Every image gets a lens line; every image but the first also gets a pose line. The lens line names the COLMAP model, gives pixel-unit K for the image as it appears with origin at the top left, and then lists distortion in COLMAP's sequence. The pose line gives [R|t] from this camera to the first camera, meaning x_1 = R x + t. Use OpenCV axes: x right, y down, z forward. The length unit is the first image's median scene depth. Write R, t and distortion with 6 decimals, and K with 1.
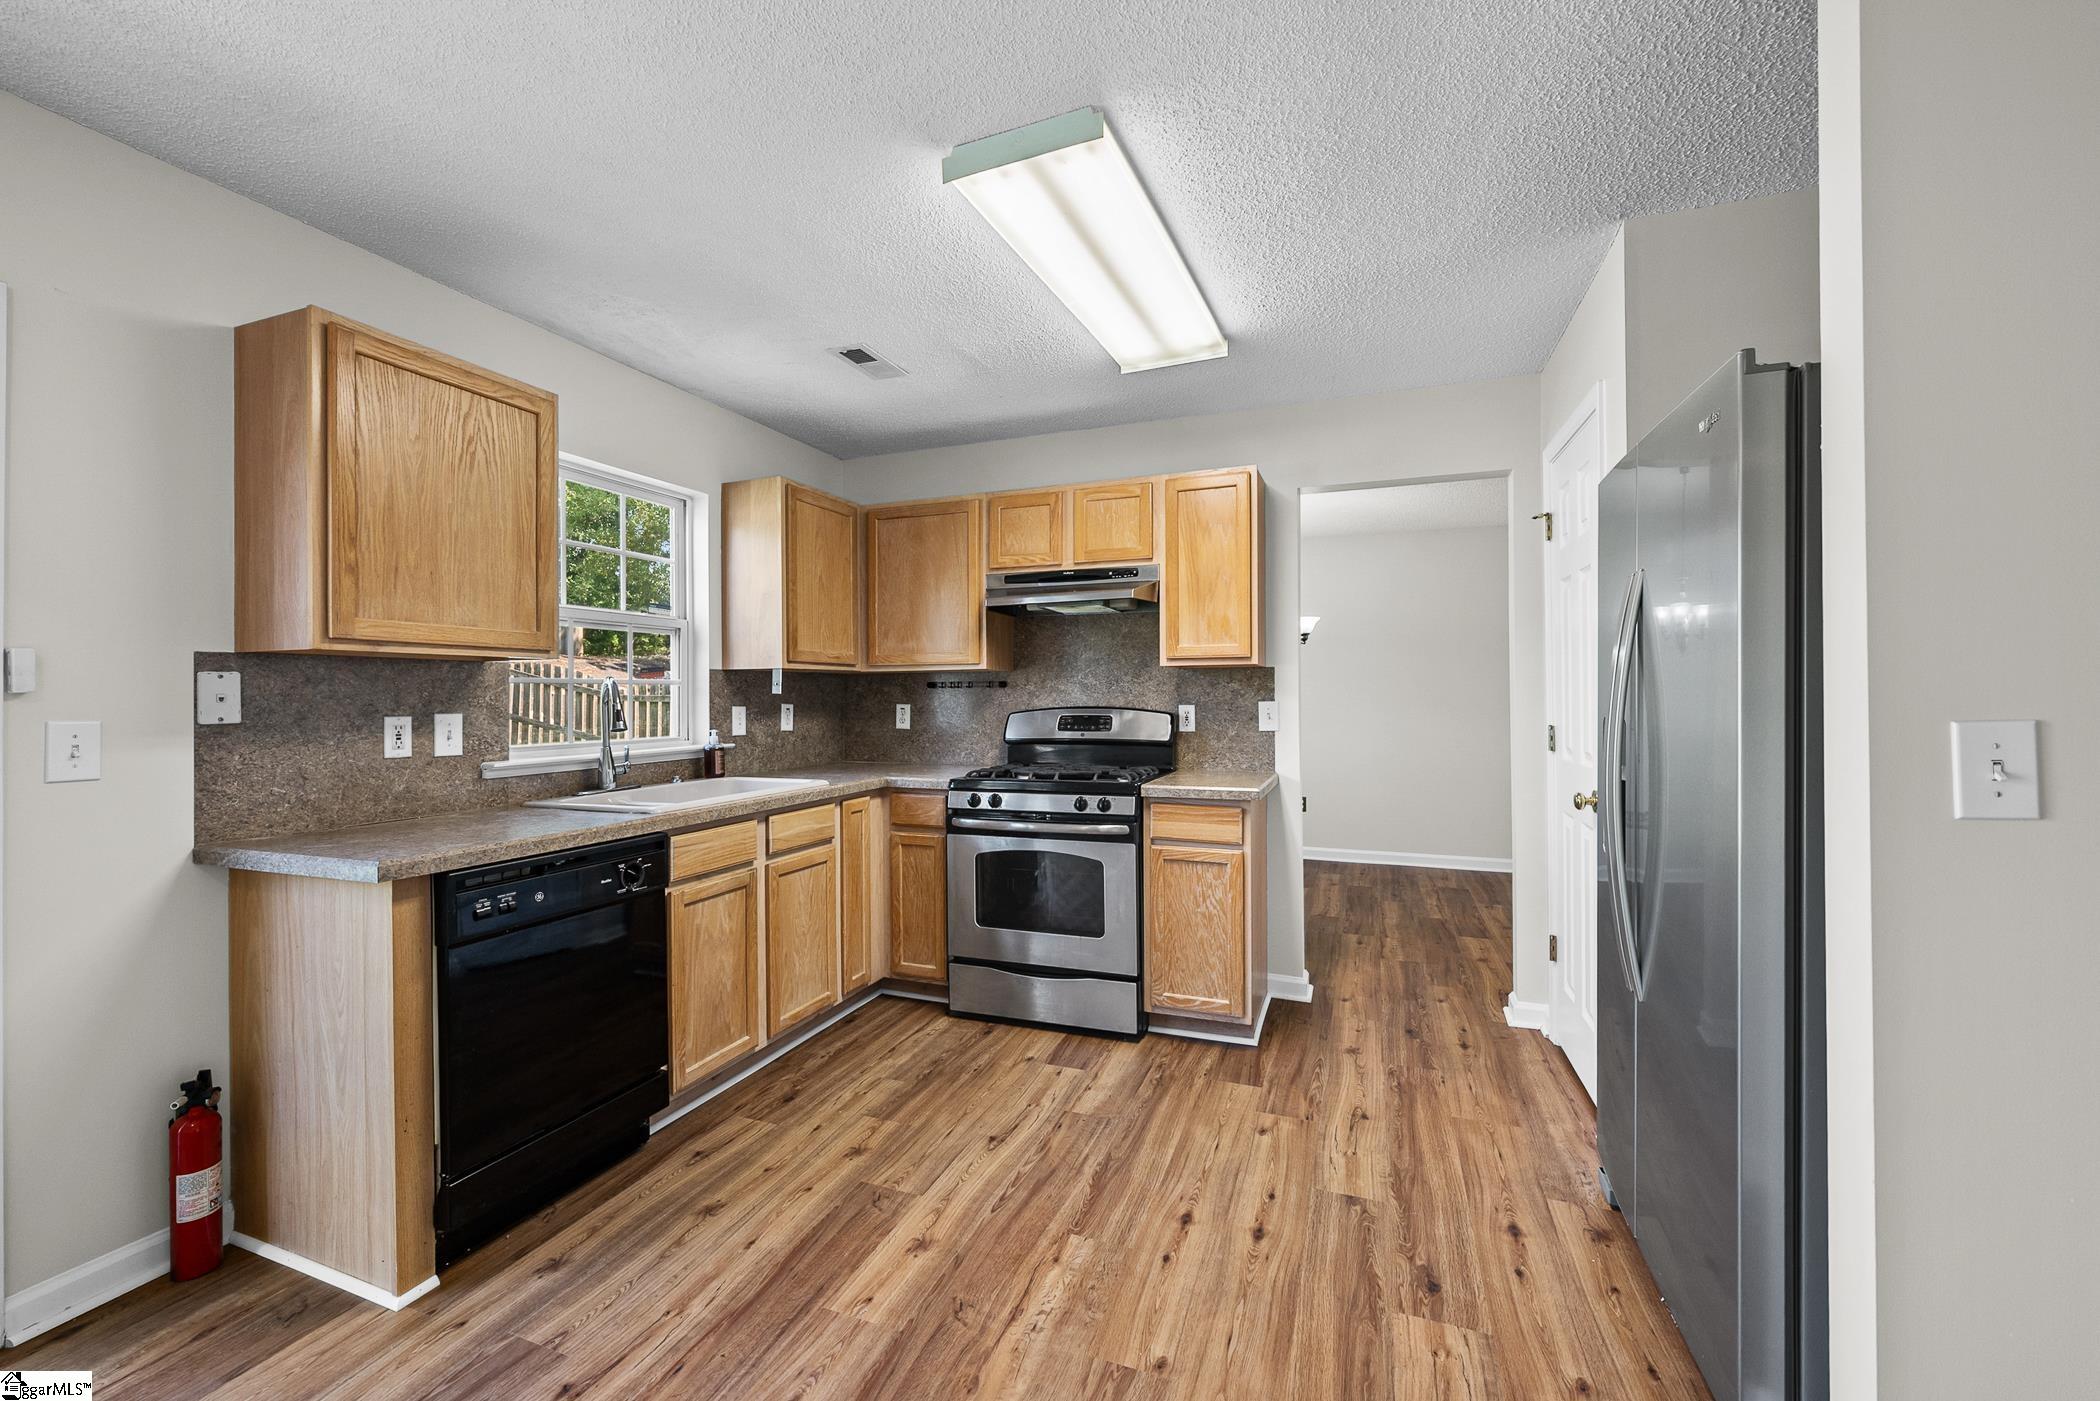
lens RADIAL K [[840.3, 0, 1045.7], [0, 840.3, 695.2], [0, 0, 1]] dist [-0.000100, -0.000004]
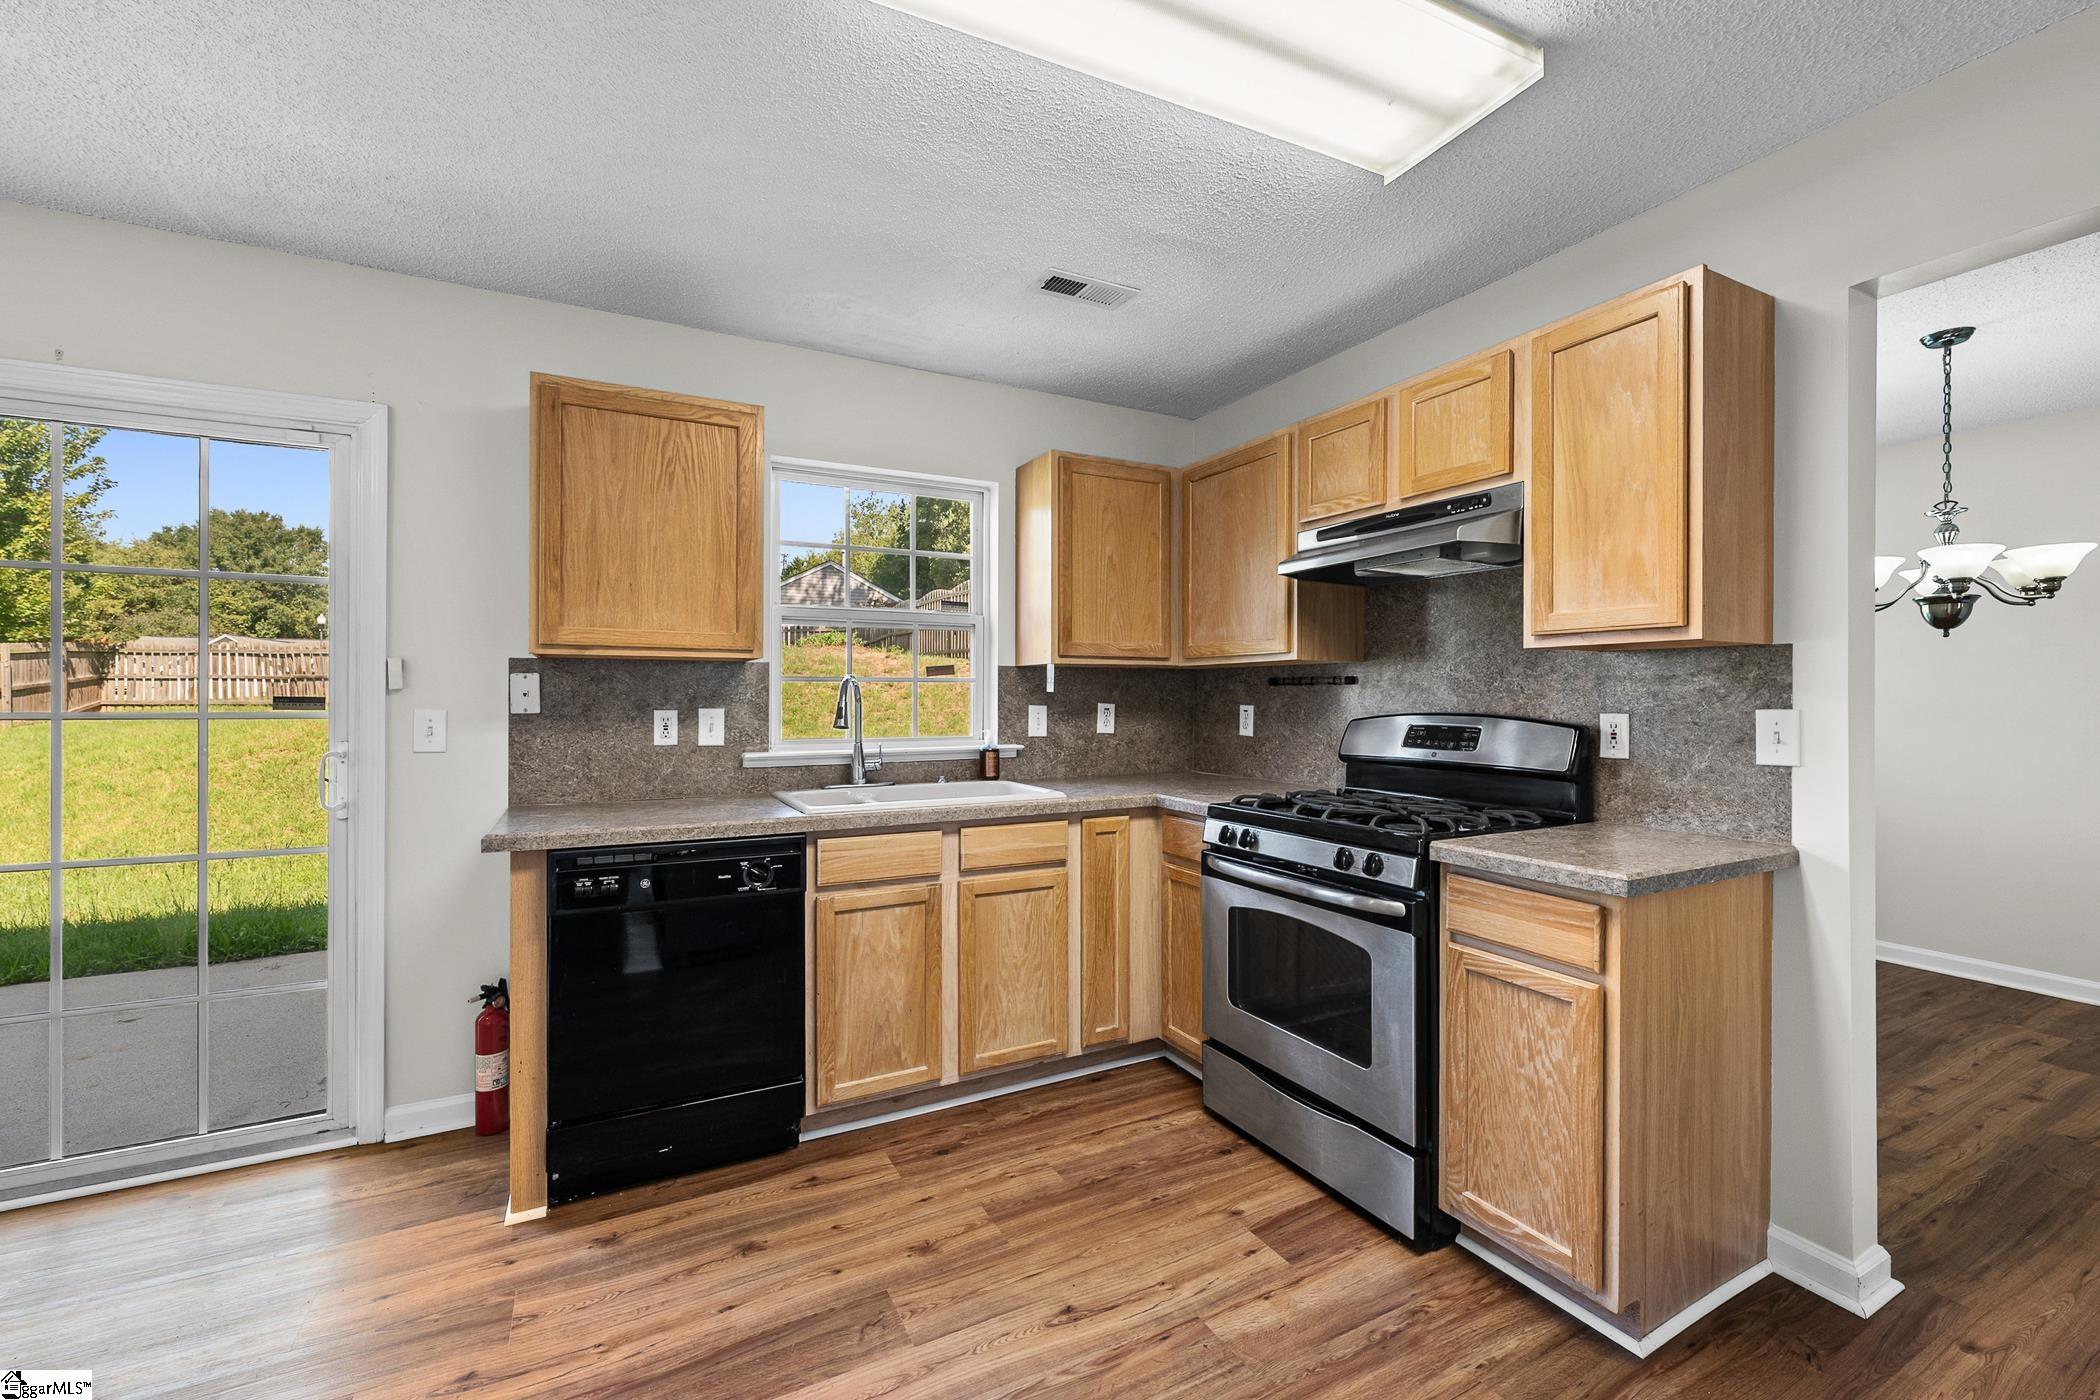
lens RADIAL K [[860.4, 0, 1046.2], [0, 860.4, 695.7], [0, 0, 1]] dist [-0.001841, 0.000264]
pose [[0.754621, 0.005913, -0.656134, 0.397342], [-0.004573, 0.999983, 0.003753, -0.001476], [0.656145, 0.000169, 0.754635, 0.425677]]
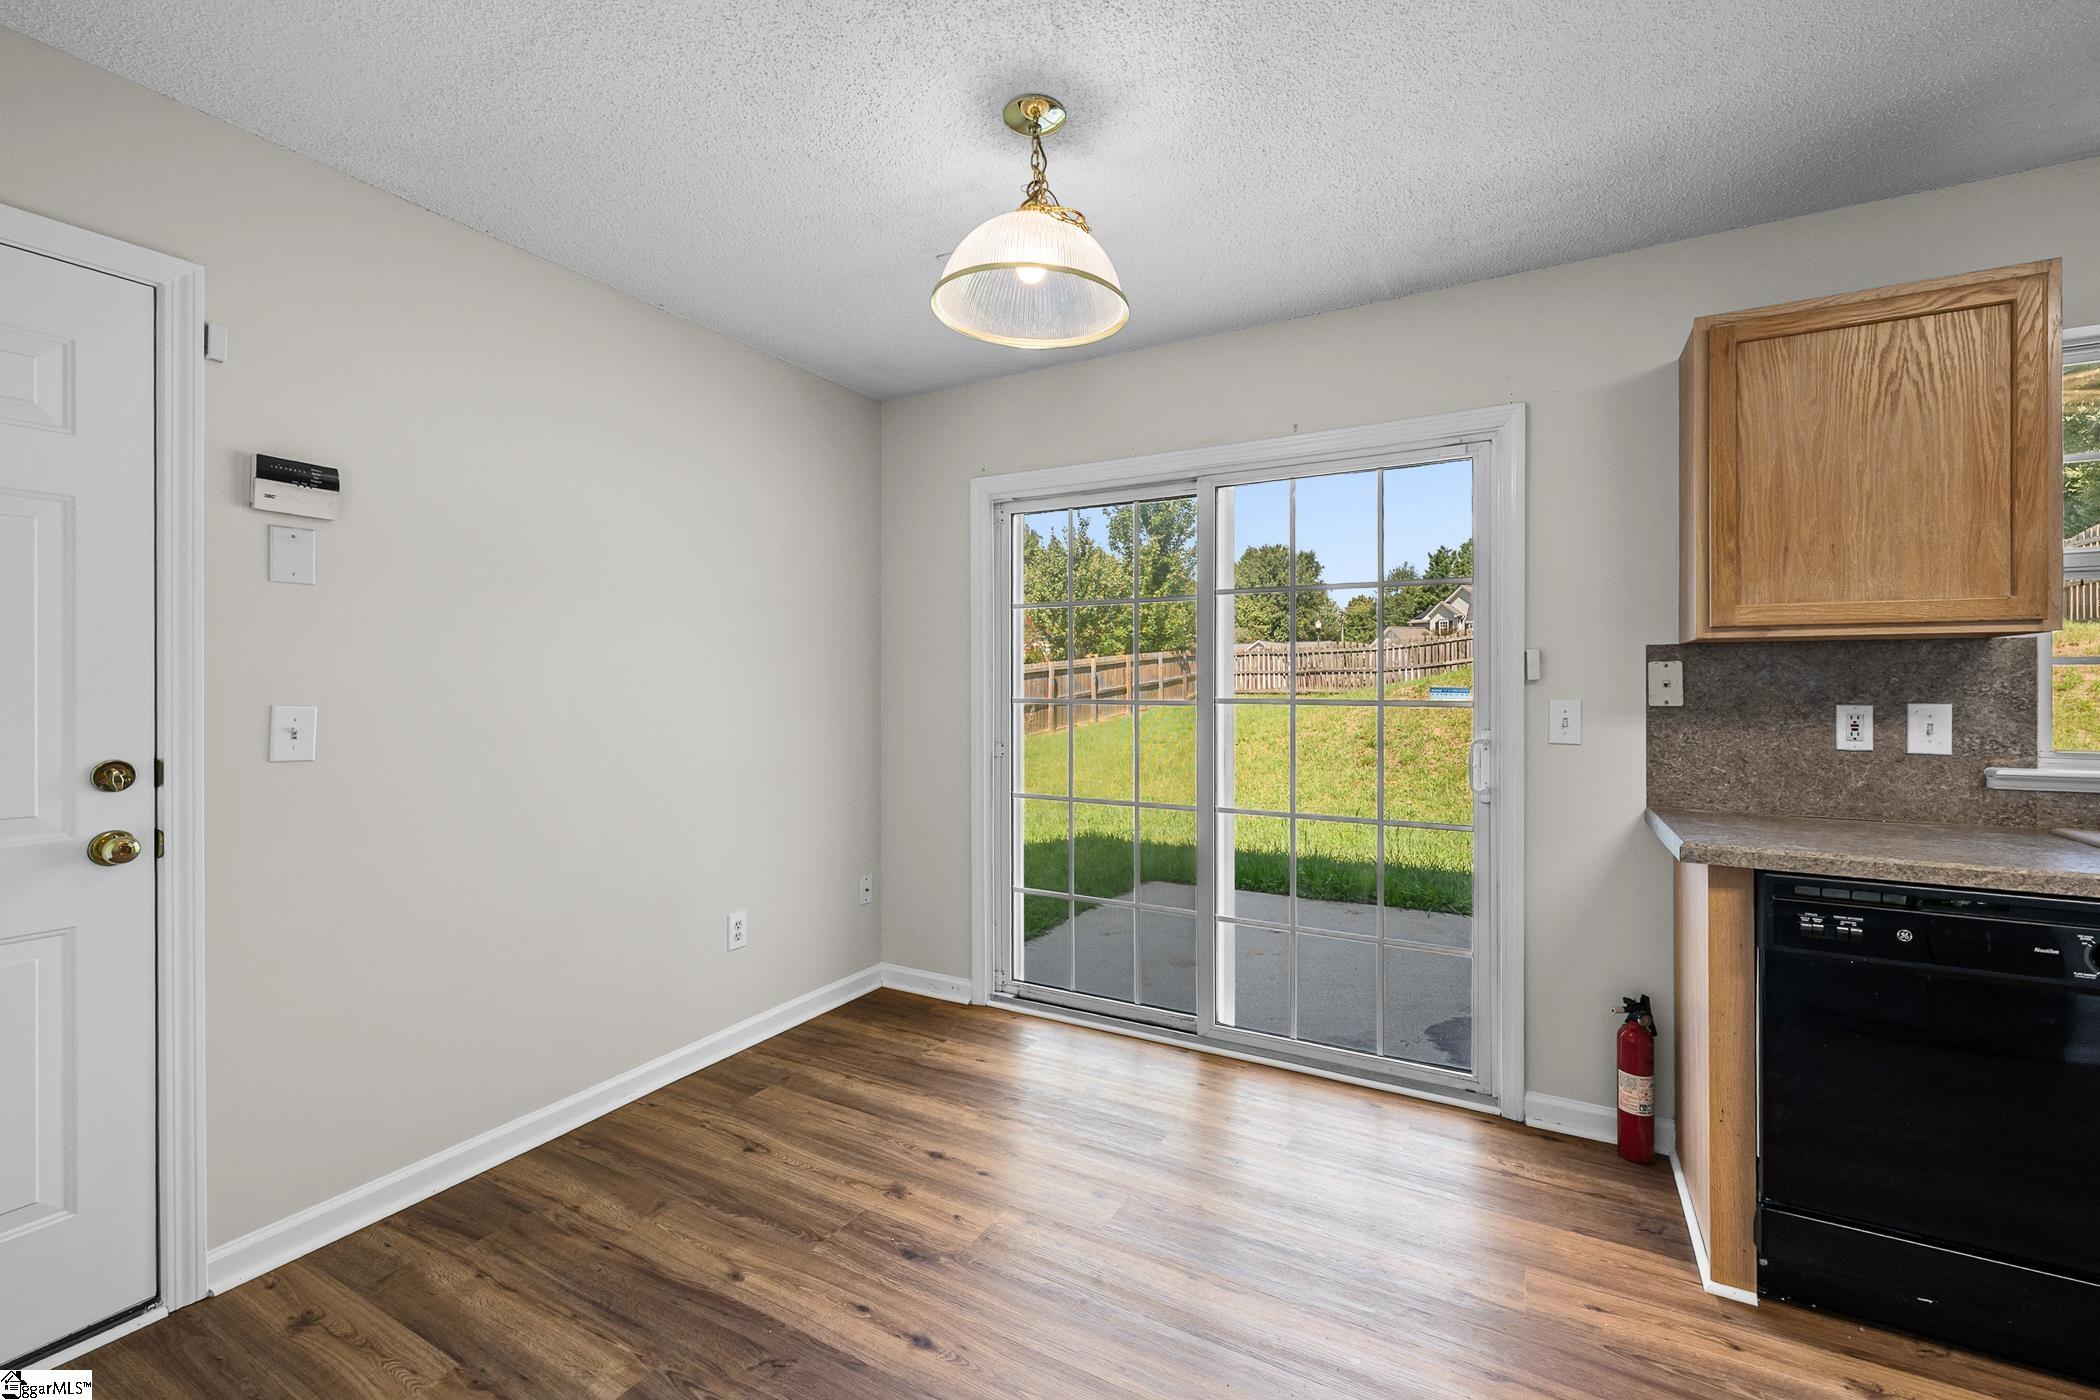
lens RADIAL K [[868.5, 0, 1050.2], [0, 868.5, 681.0], [0, 0, 1]] dist [-0.001205, -0.000225]
pose [[-0.135912, -0.000433, -0.990721, 0.261522], [0.000898, 0.999999, -0.000560, -0.000571], [0.990720, -0.000966, -0.135912, 0.257680]]
